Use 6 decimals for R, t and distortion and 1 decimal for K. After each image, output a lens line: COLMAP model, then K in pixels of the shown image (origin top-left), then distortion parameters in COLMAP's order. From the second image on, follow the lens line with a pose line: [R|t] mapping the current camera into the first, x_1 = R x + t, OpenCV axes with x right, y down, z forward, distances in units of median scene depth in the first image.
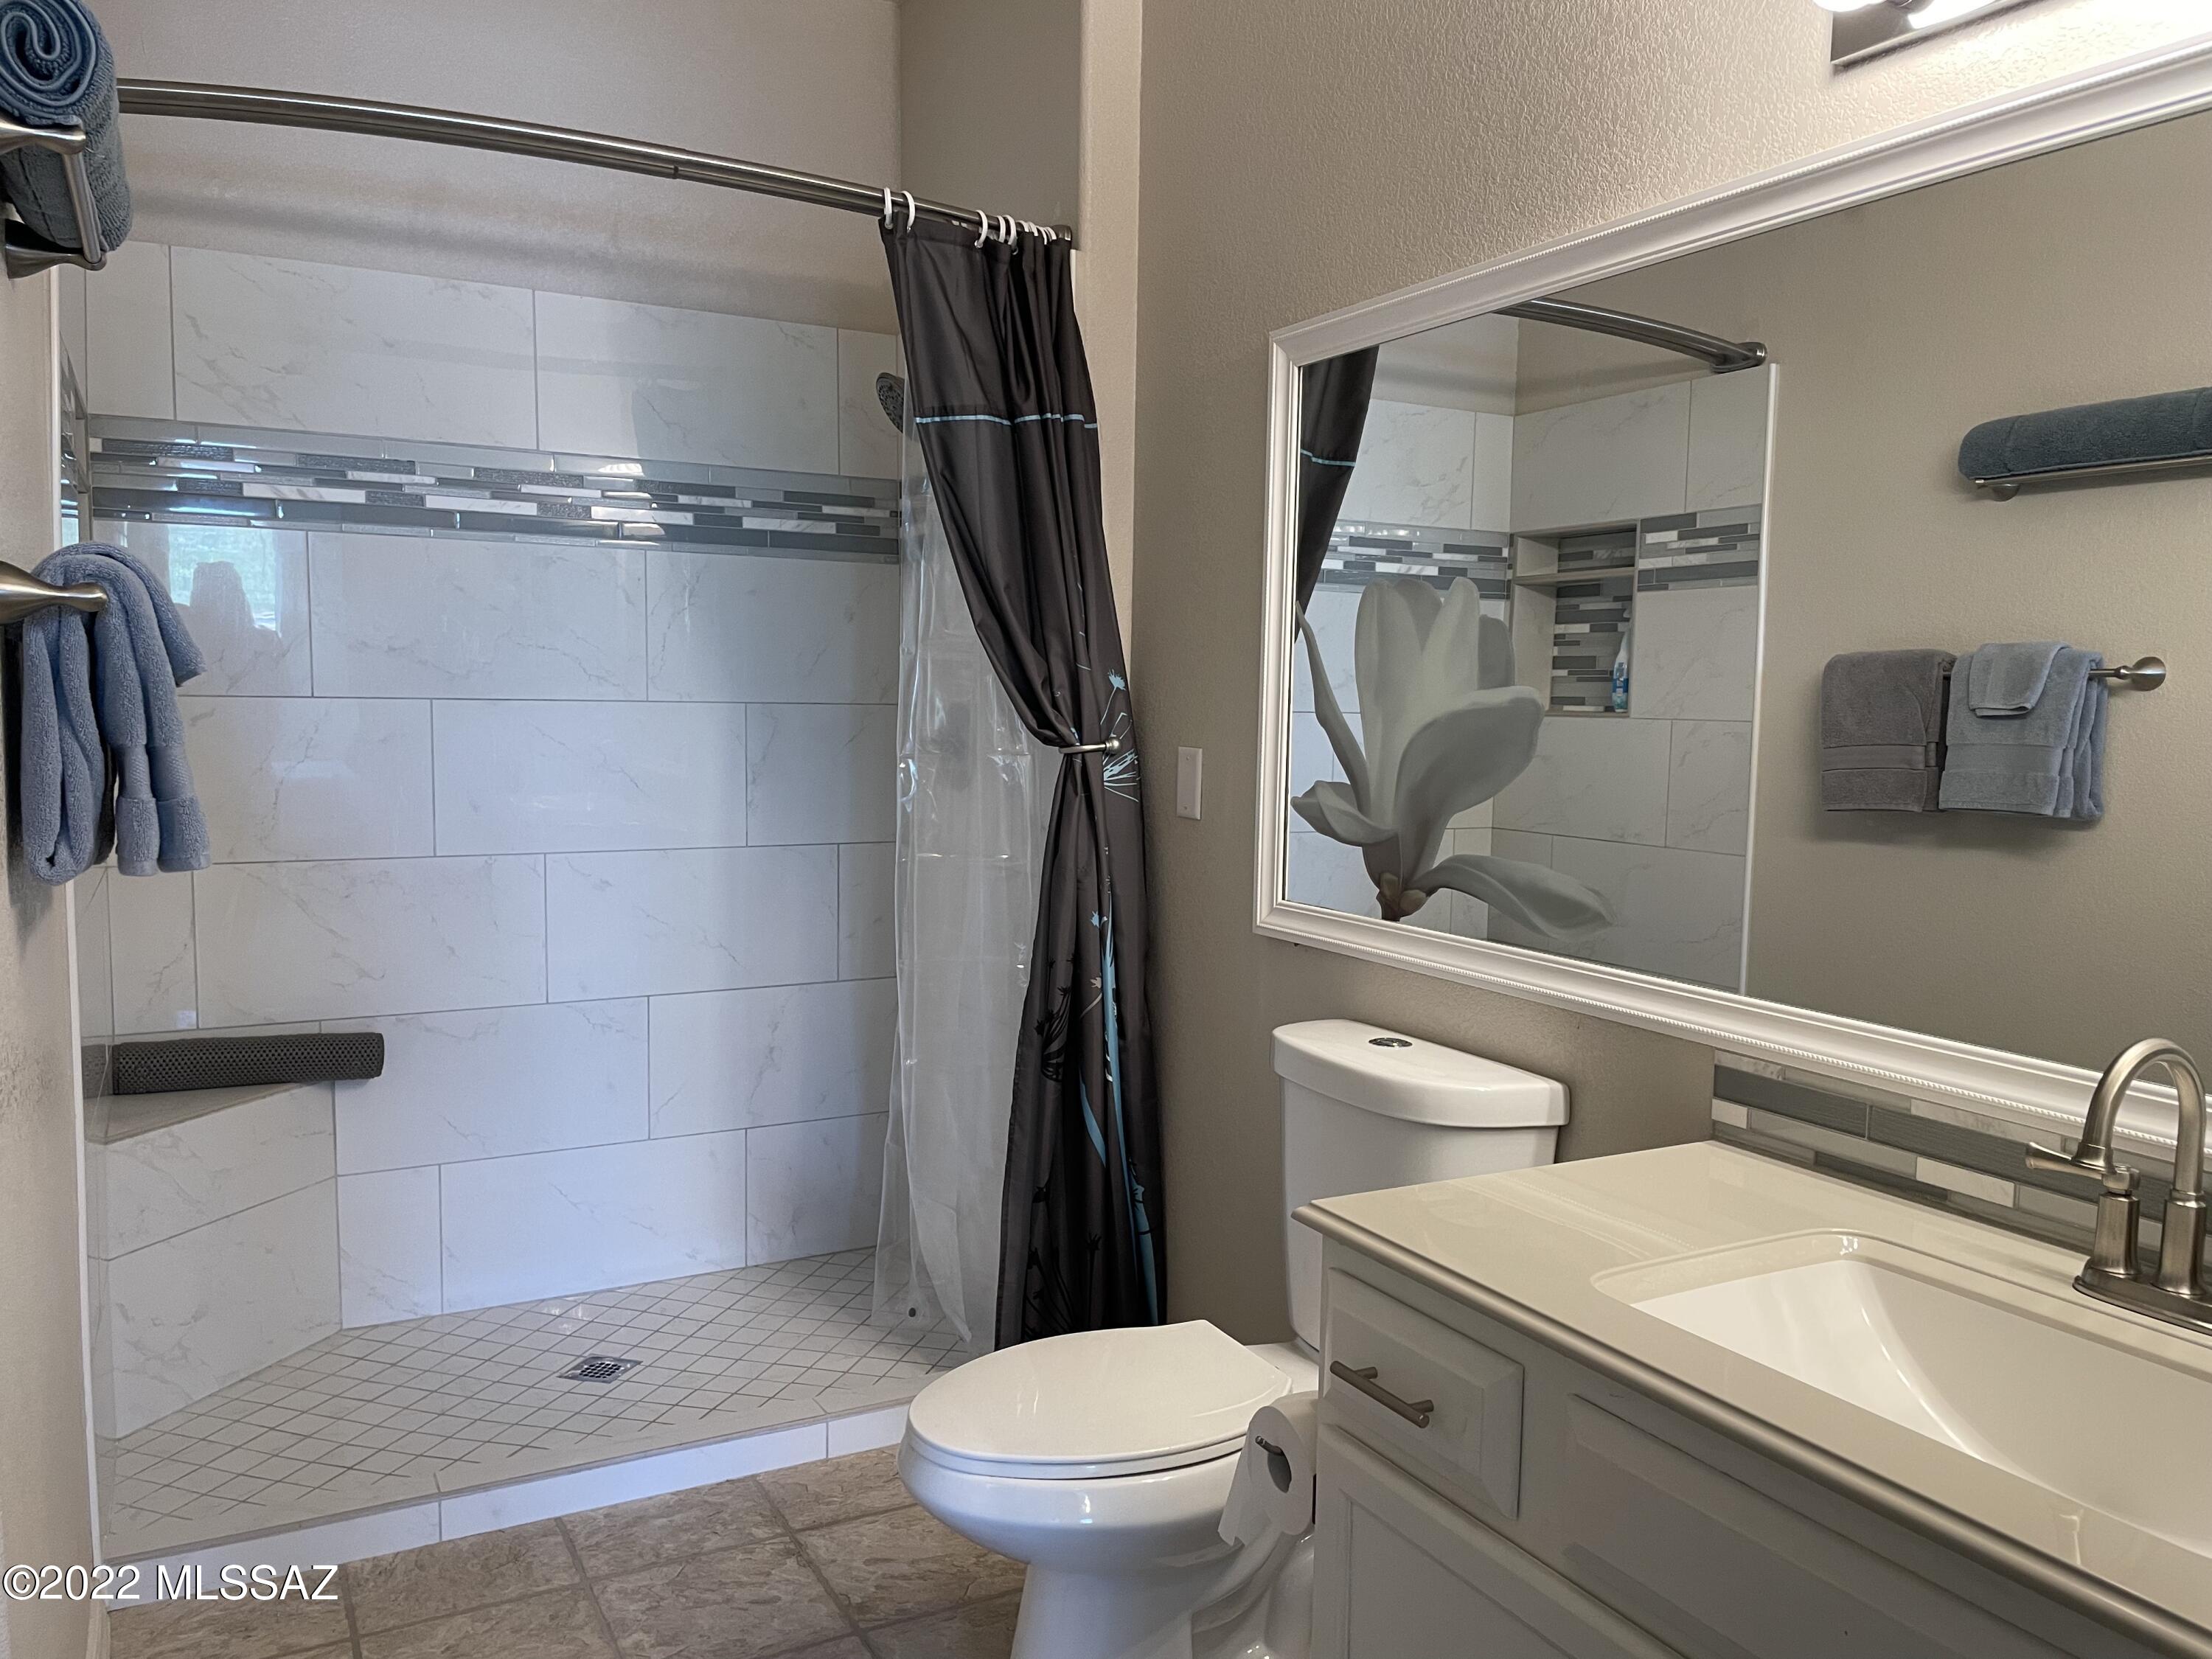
lens RADIAL K [[1677.0, 0, 1121.4], [0, 1677.0, 848.3], [0, 0, 1]] dist [0.093948, -0.118418]
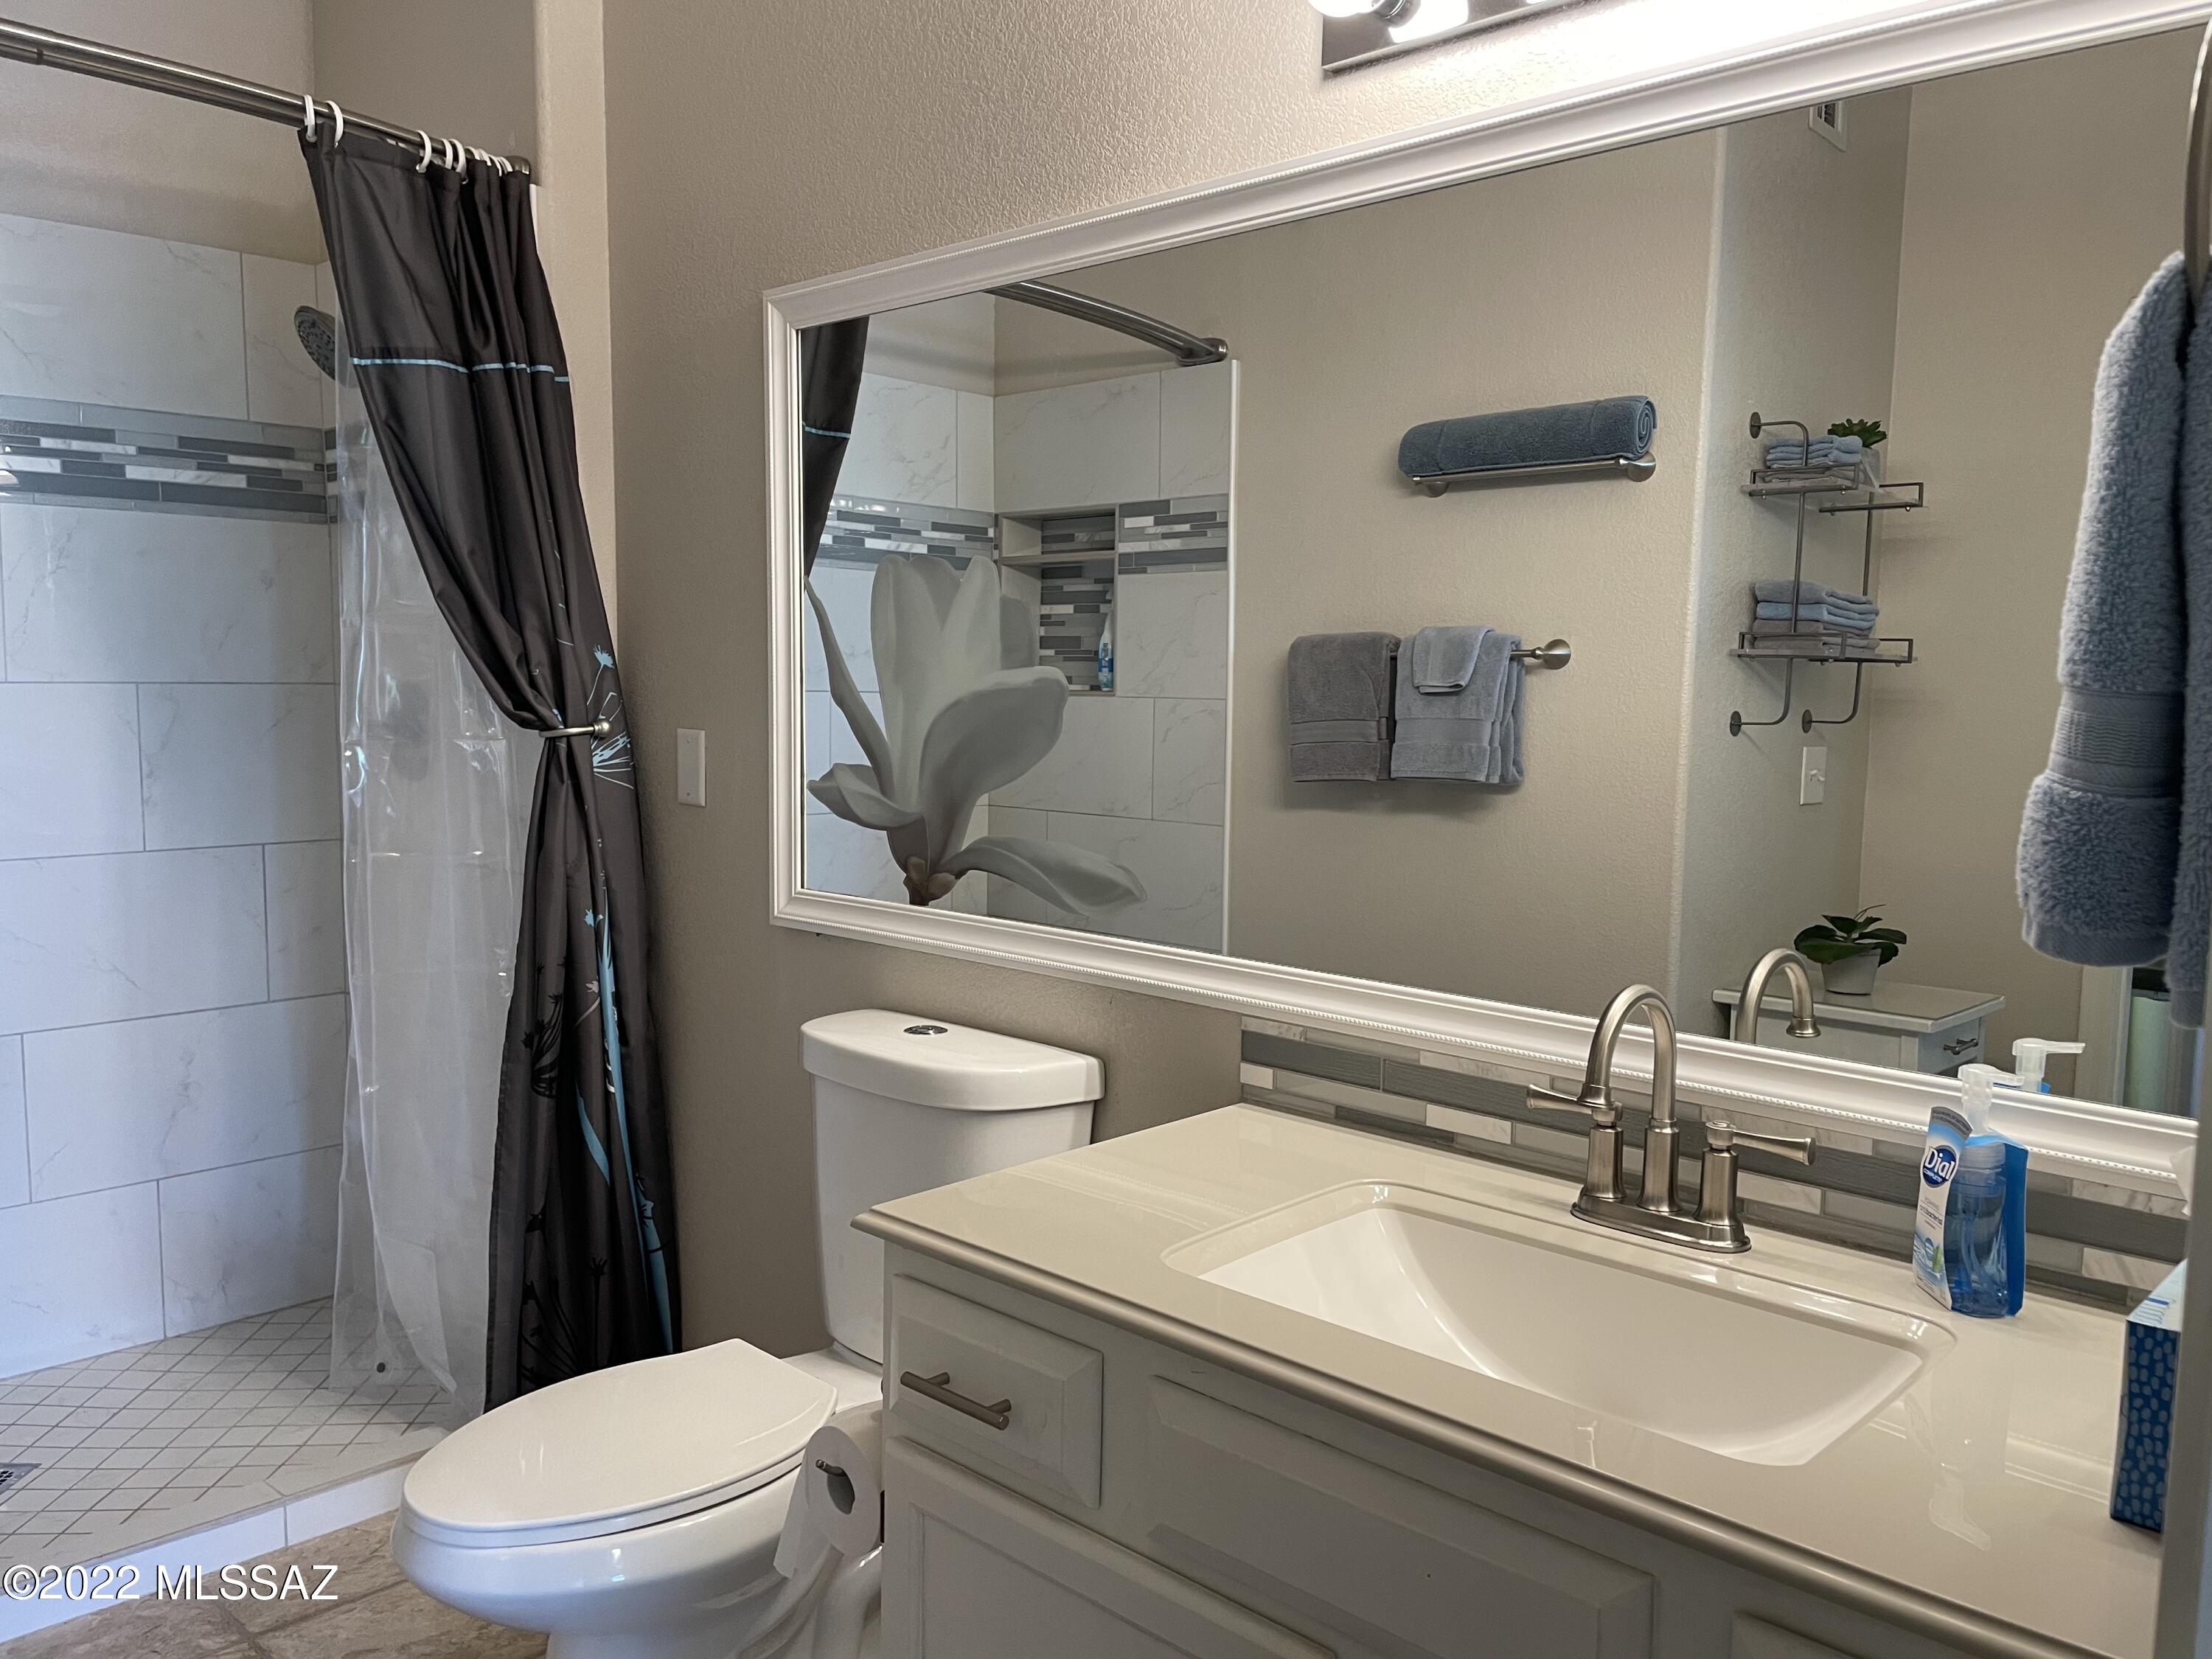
lens RADIAL K [[1677.0, 0, 1130.3], [0, 1677.0, 843.5], [0, 0, 1]] dist [0.093948, -0.118418]
pose [[0.949790, -0.034710, 0.310957, -0.021224], [0.031489, 0.999386, 0.015374, -0.003405], [-0.311300, -0.004811, 0.950300, 0.027450]]
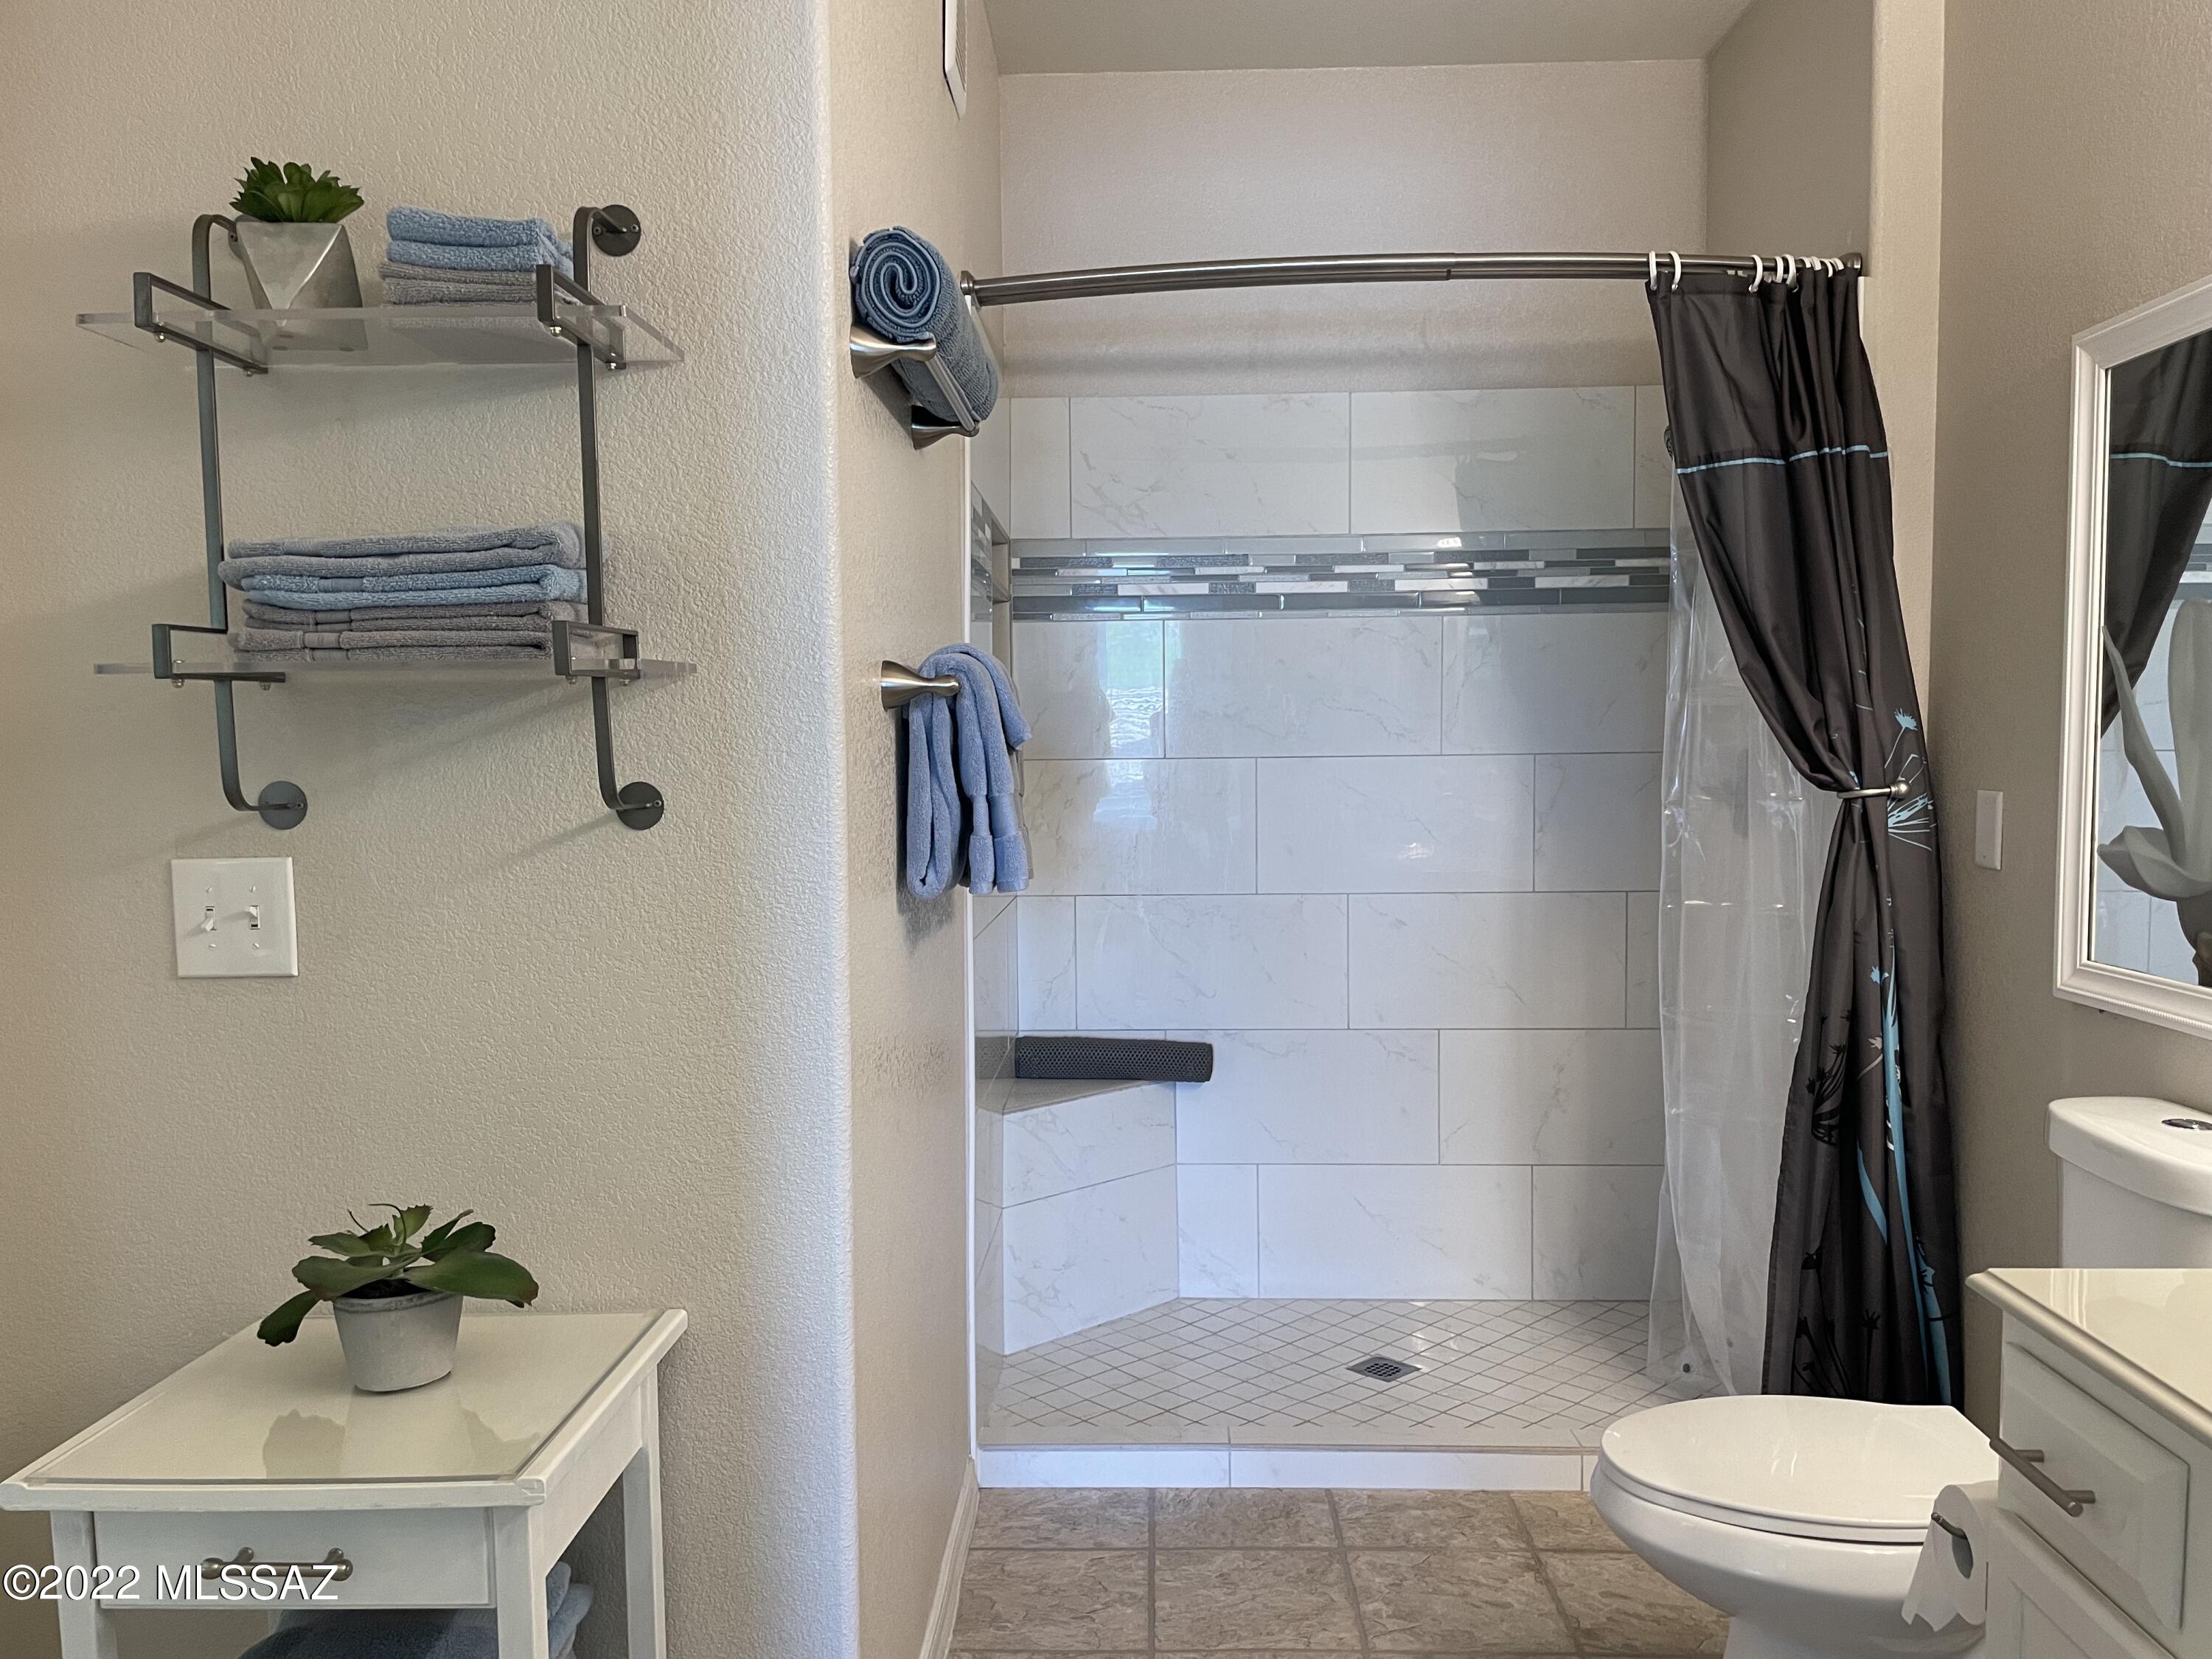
lens RADIAL K [[1677.0, 0, 1116.1], [0, 1677.0, 848.8], [0, 0, 1]] dist [0.093948, -0.118418]
pose [[0.867235, 0.008299, -0.497830, 0.090740], [-0.024339, 0.999372, -0.025740, 0.006705], [0.497304, 0.034439, 0.866893, -0.039907]]
